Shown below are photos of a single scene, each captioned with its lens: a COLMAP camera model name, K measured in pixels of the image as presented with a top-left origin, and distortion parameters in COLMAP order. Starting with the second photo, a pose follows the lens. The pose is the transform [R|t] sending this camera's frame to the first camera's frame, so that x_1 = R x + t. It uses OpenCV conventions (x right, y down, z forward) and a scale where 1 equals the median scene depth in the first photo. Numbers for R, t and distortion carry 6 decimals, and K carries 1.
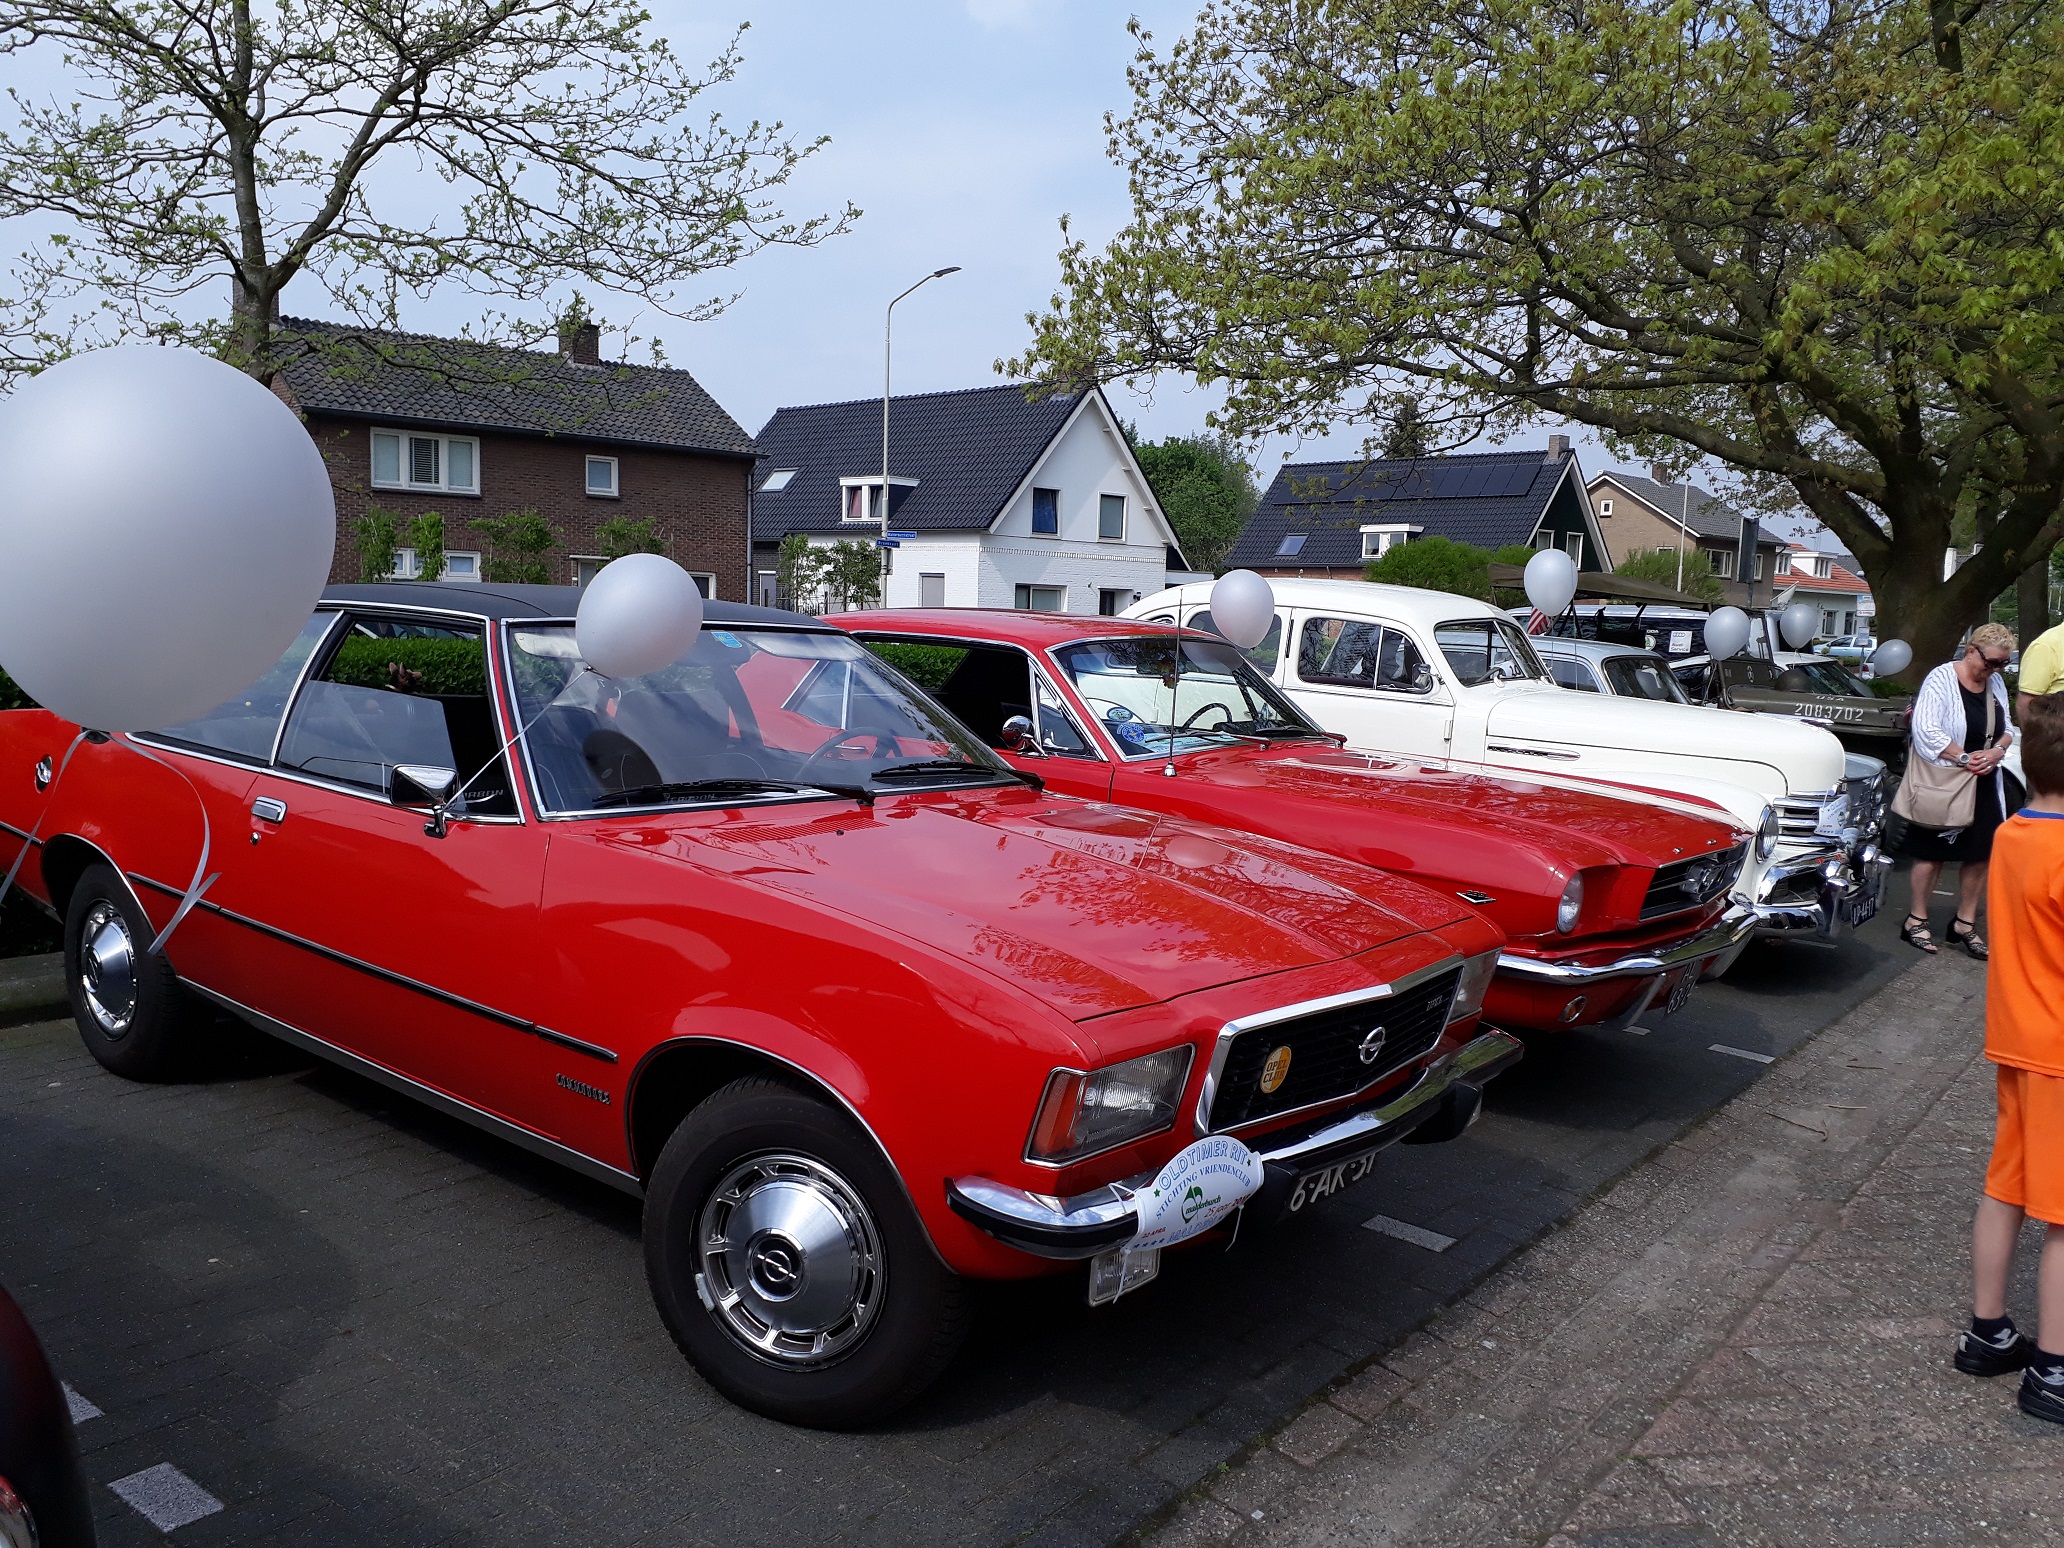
lens RADIAL K [[1636.6, 0, 1032.0], [0, 1636.6, 774.0], [0, 0, 1]] dist [0.237061, -0.390133]
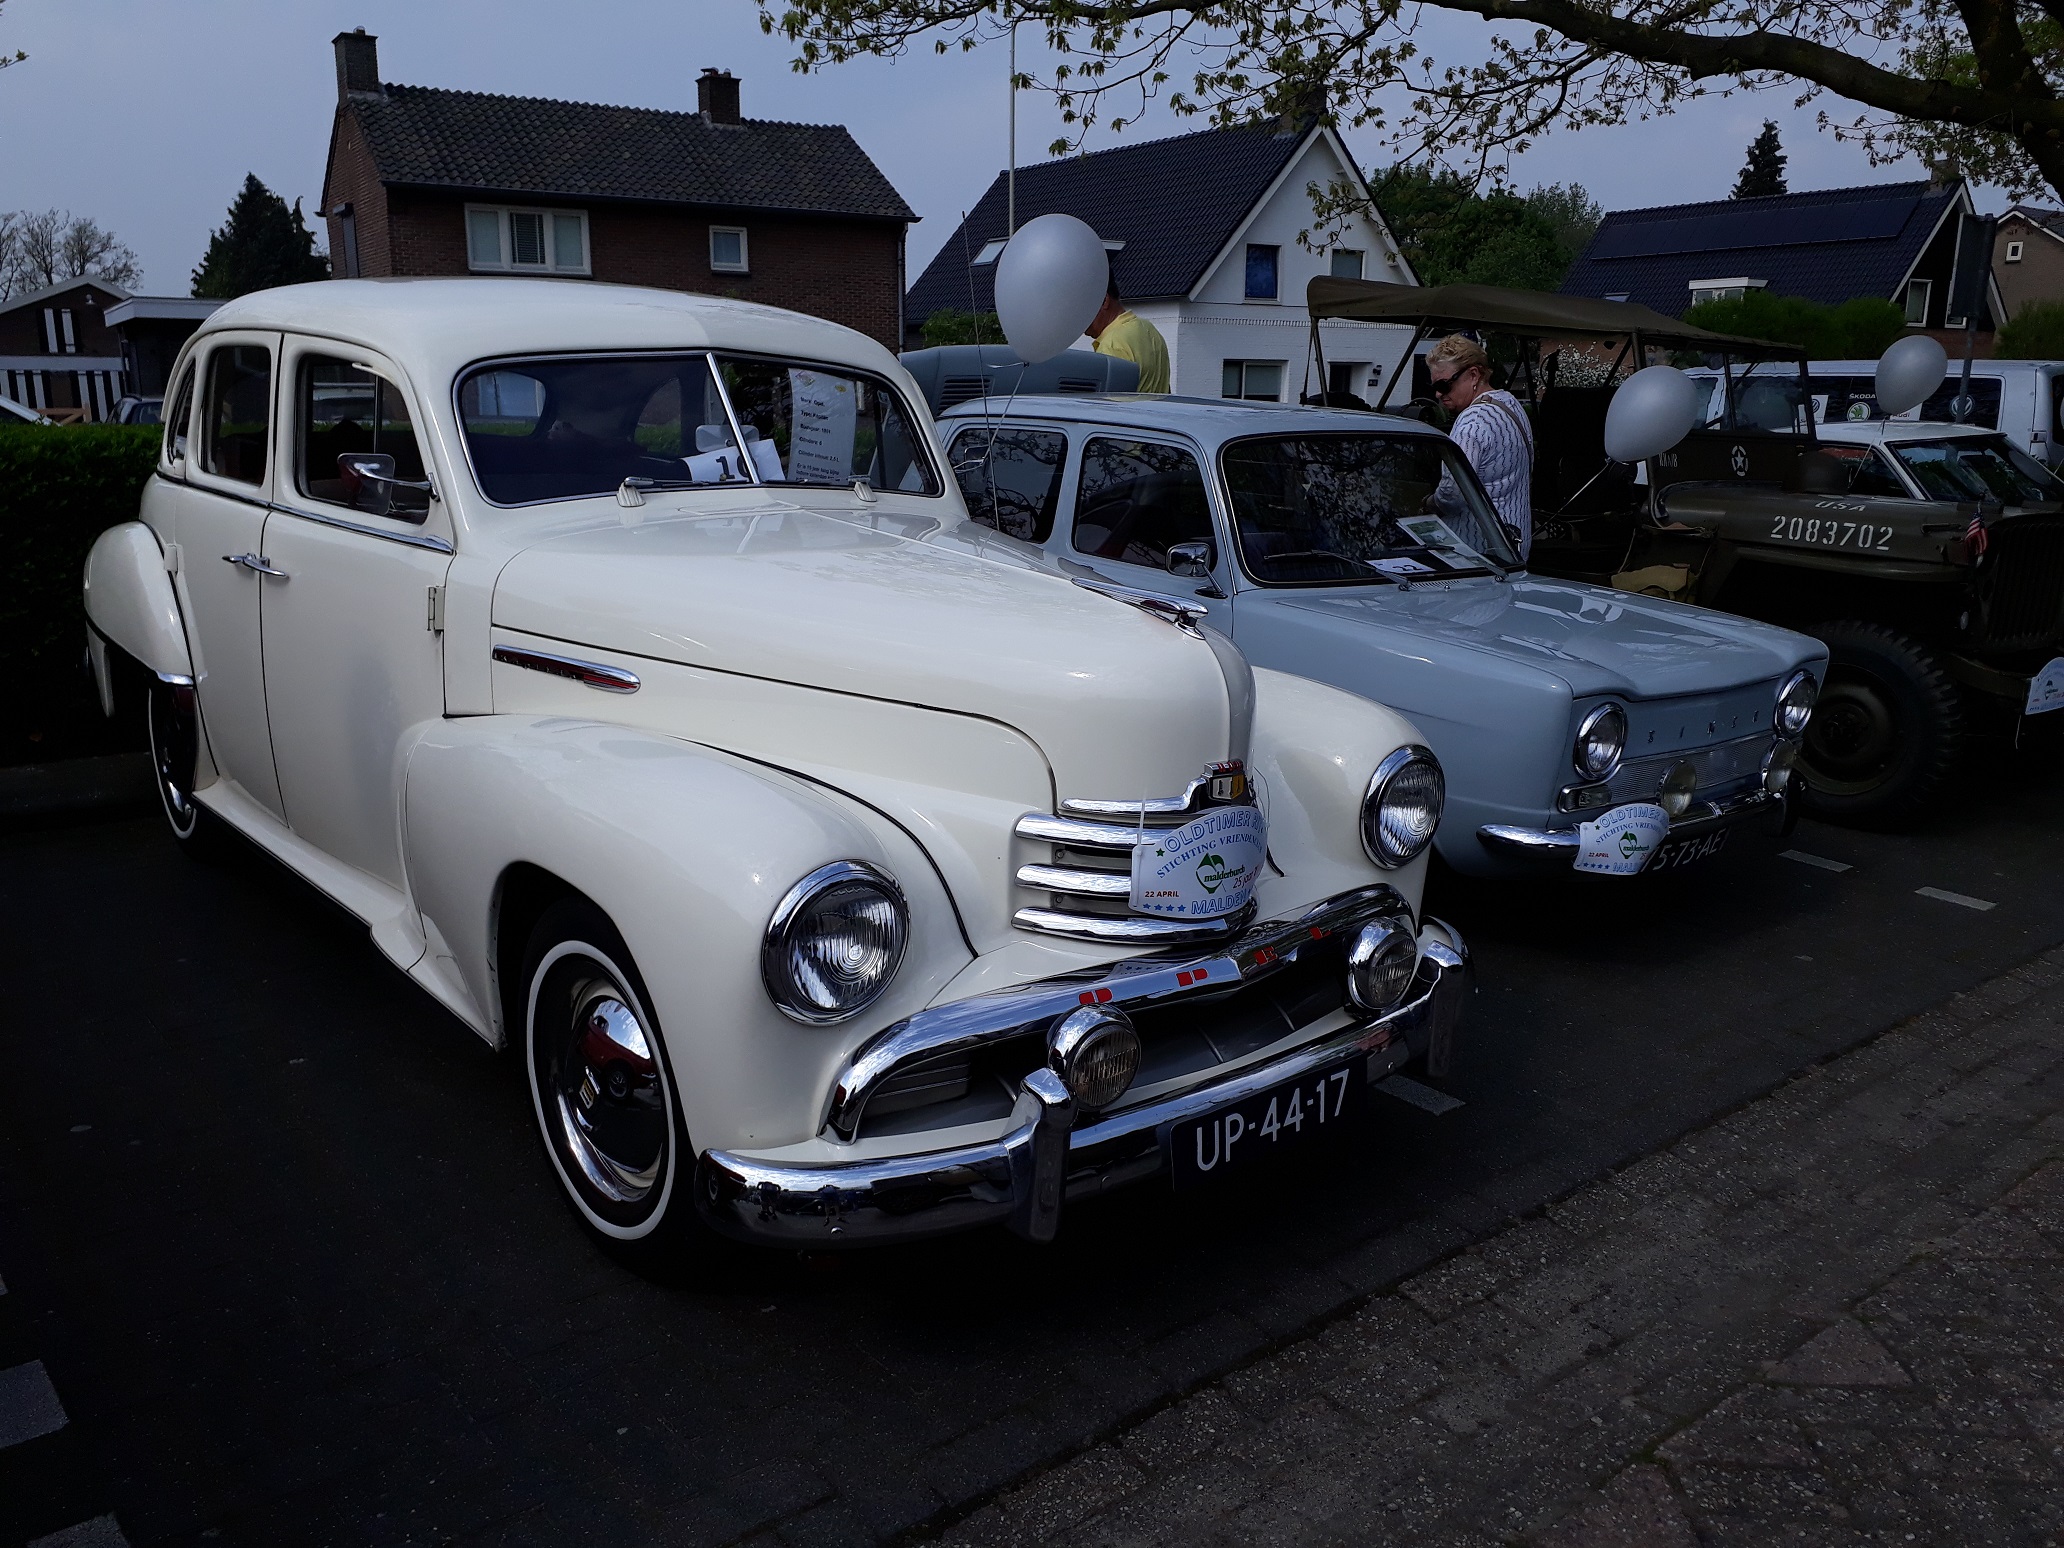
lens RADIAL K [[1715.2, 0, 1032.0], [0, 1715.2, 774.0], [0, 0, 1]] dist [0.050997, 0.000085]
pose [[0.983726, 0.018168, -0.178756, 0.066728], [0.002766, 0.993226, 0.116170, -0.005300], [0.179656, -0.114773, 0.977011, 0.081339]]
